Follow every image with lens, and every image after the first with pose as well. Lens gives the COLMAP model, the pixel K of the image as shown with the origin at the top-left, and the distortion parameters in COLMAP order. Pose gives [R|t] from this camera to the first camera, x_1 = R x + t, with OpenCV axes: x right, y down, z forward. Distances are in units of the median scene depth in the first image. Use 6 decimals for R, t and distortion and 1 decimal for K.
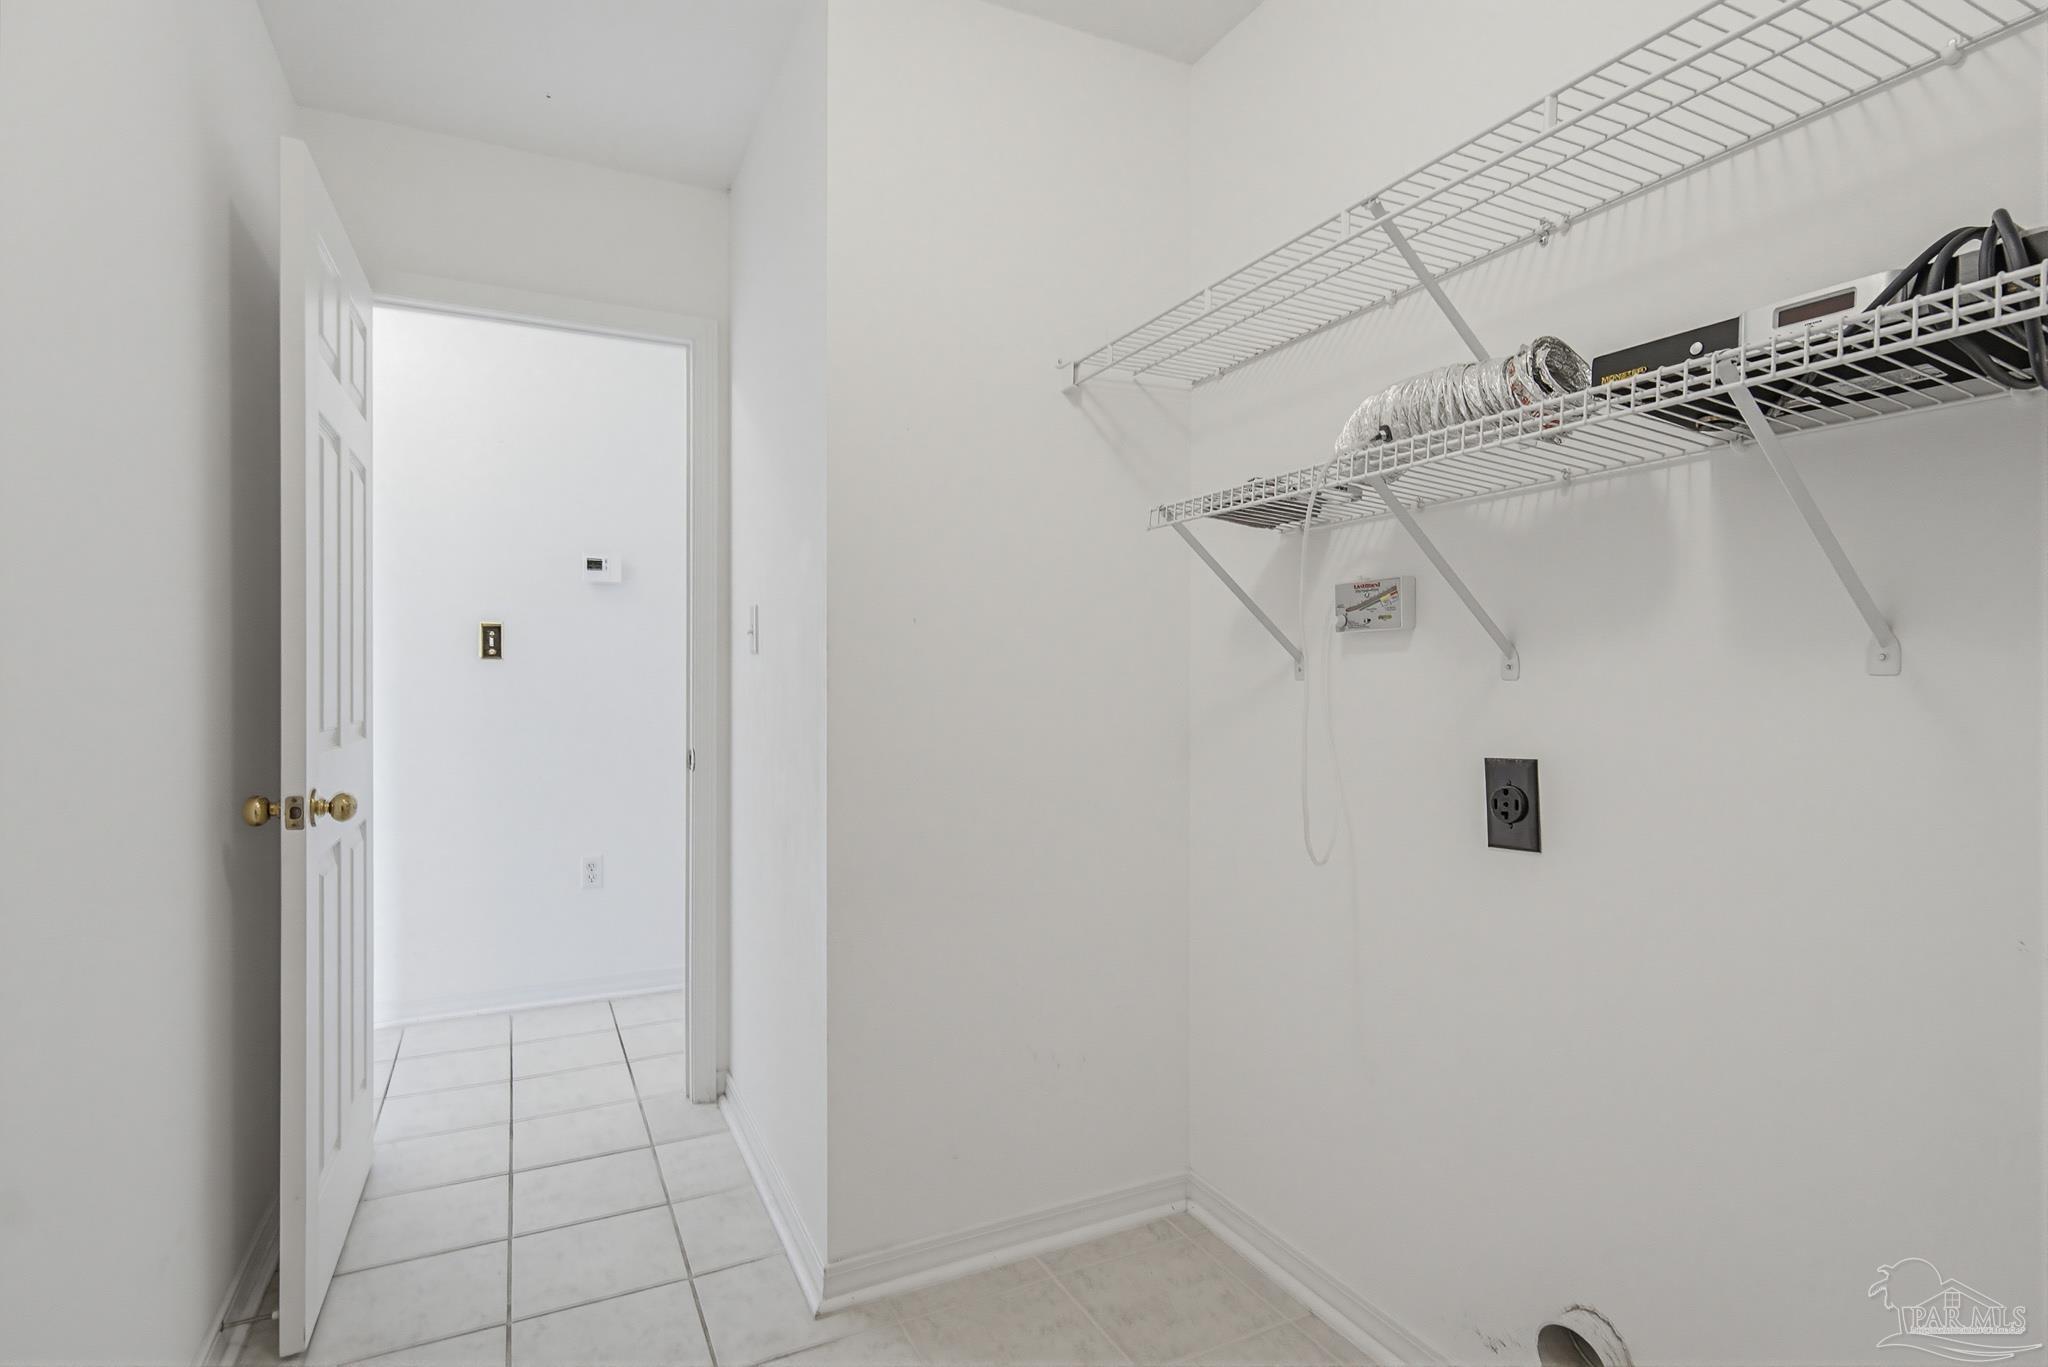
lens RADIAL K [[1038.8, 0, 1035.8], [0, 1038.8, 692.1], [0, 0, 1]] dist [0.002836, -0.000872]
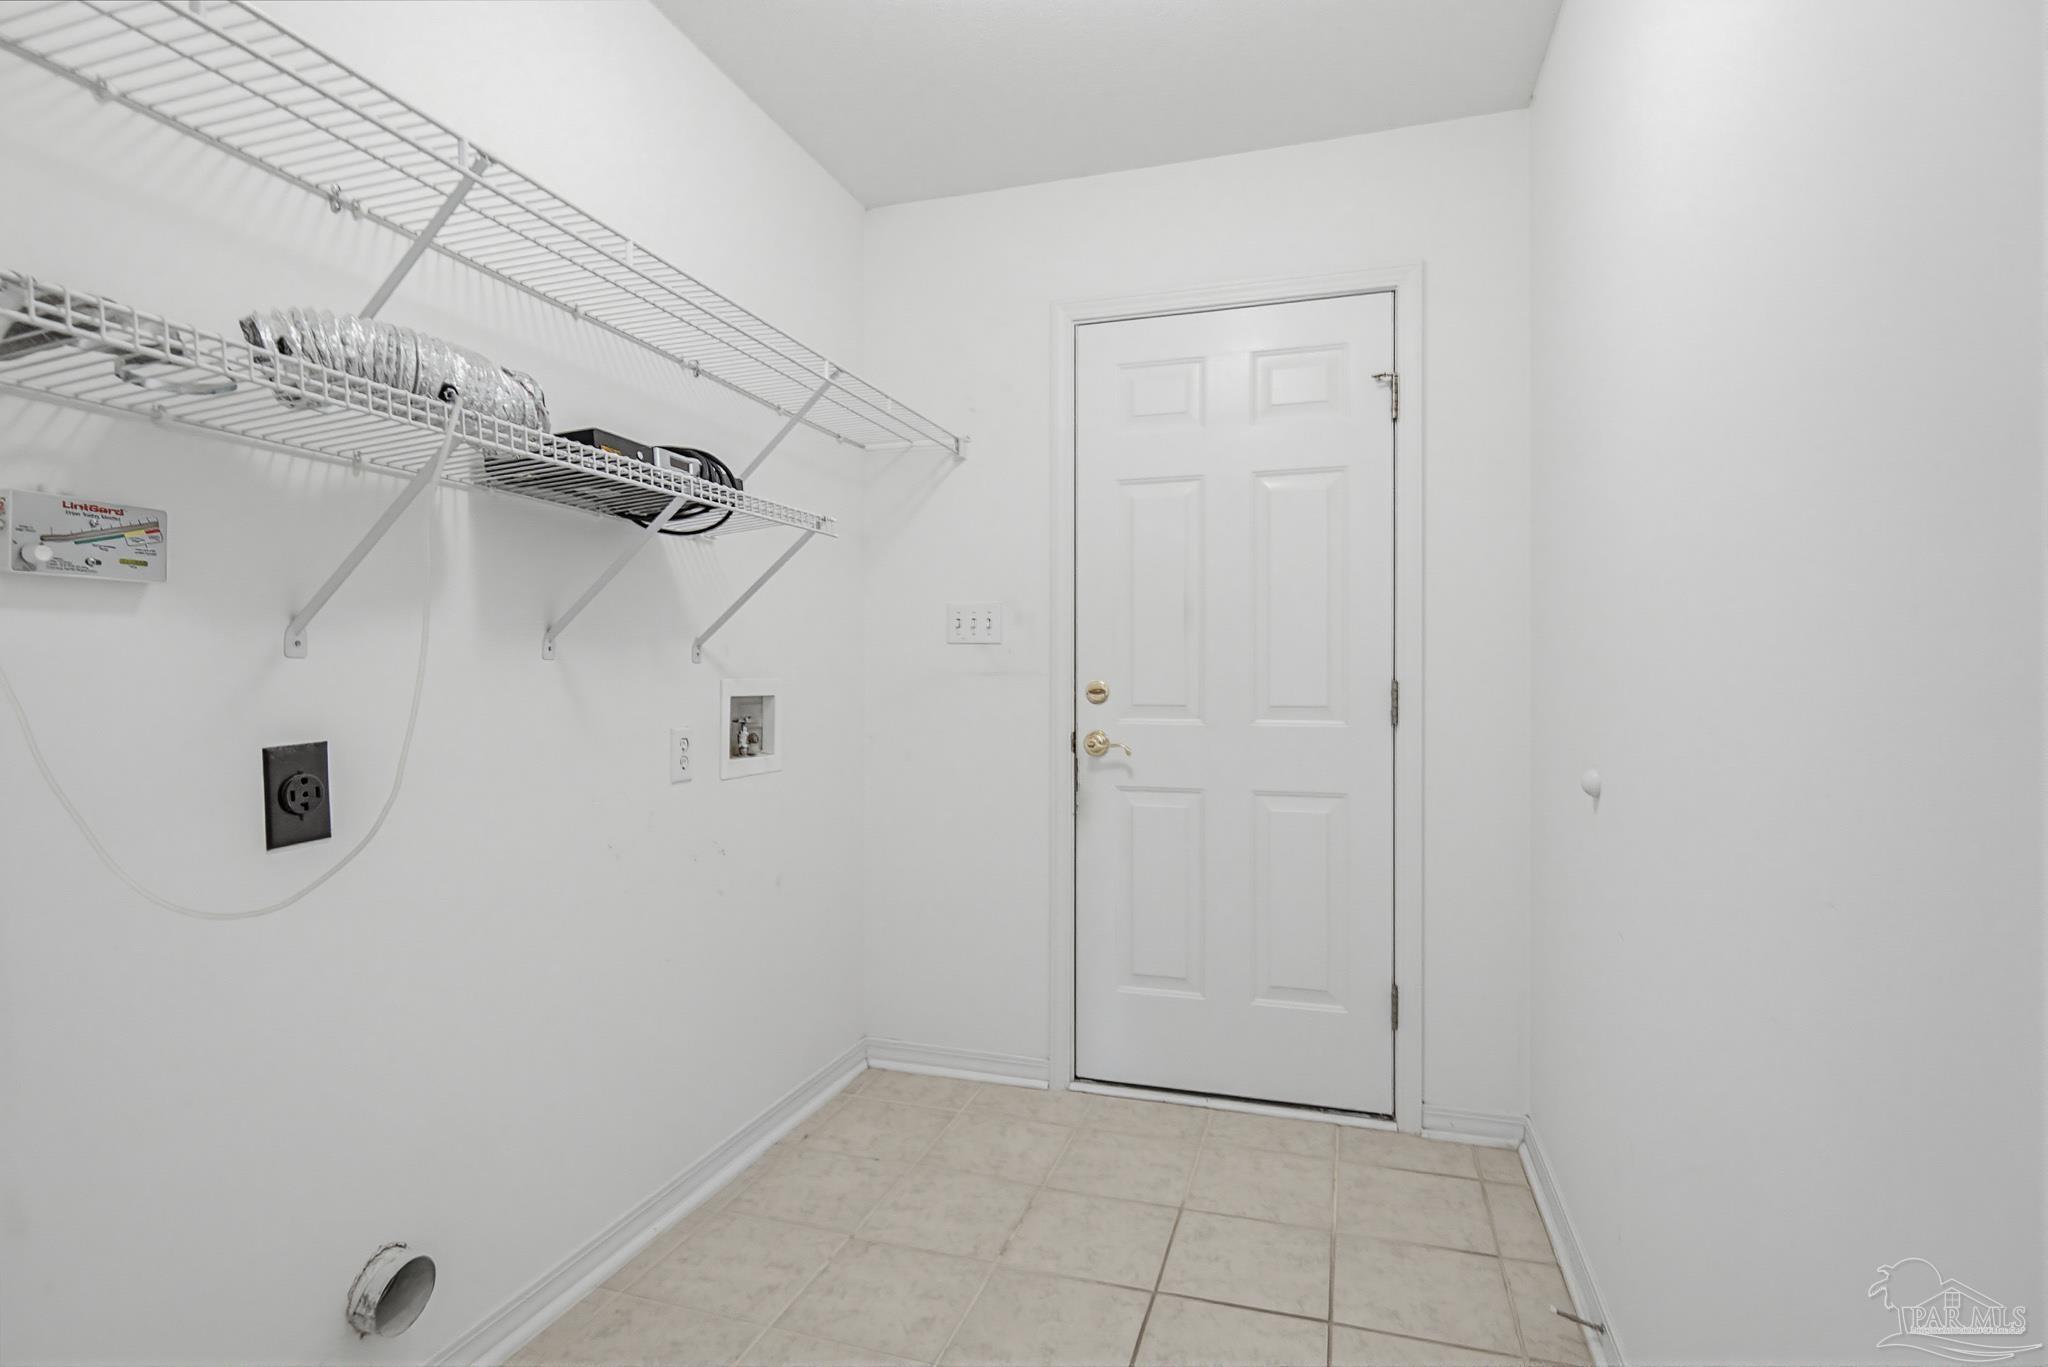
lens RADIAL K [[1038.8, 0, 1025.2], [0, 1038.8, 683.2], [0, 0, 1]] dist [0.002836, -0.000872]
pose [[-0.707431, -0.008228, 0.706734, -0.636838], [0.001546, 0.999912, 0.013188, -0.000703], [-0.706781, 0.010422, -0.707356, 1.196749]]
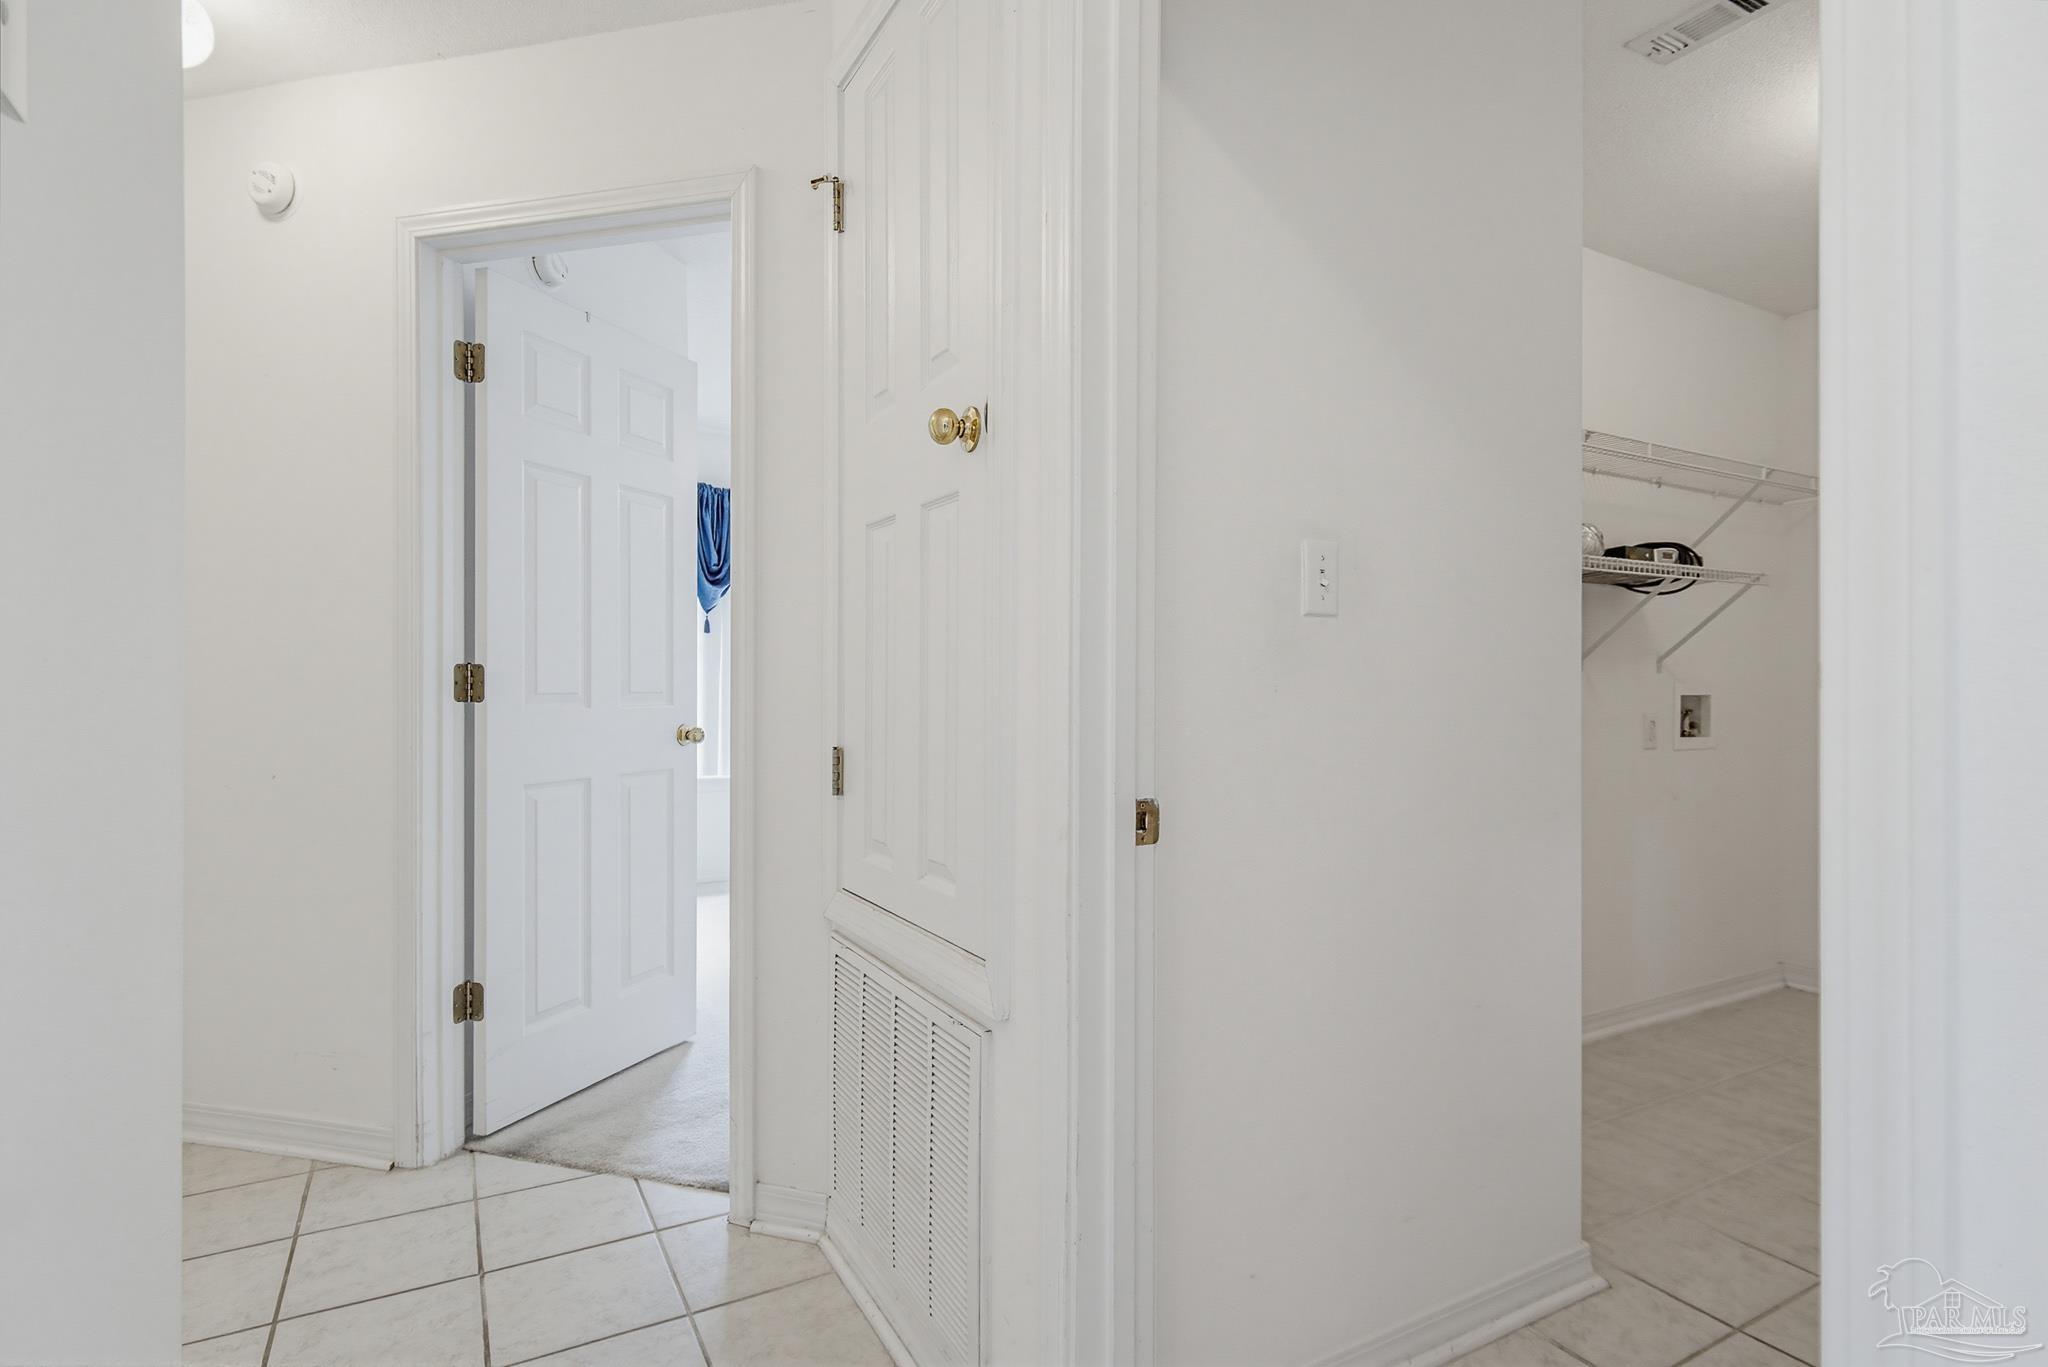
lens RADIAL K [[1038.8, 0, 1025.6], [0, 1038.8, 683.7], [0, 0, 1]] dist [0.002836, -0.000872]
pose [[-0.040985, -0.004578, 0.999149, -1.485248], [0.001946, 0.999987, 0.004662, -0.000594], [-0.999158, 0.002135, -0.040975, 1.963860]]
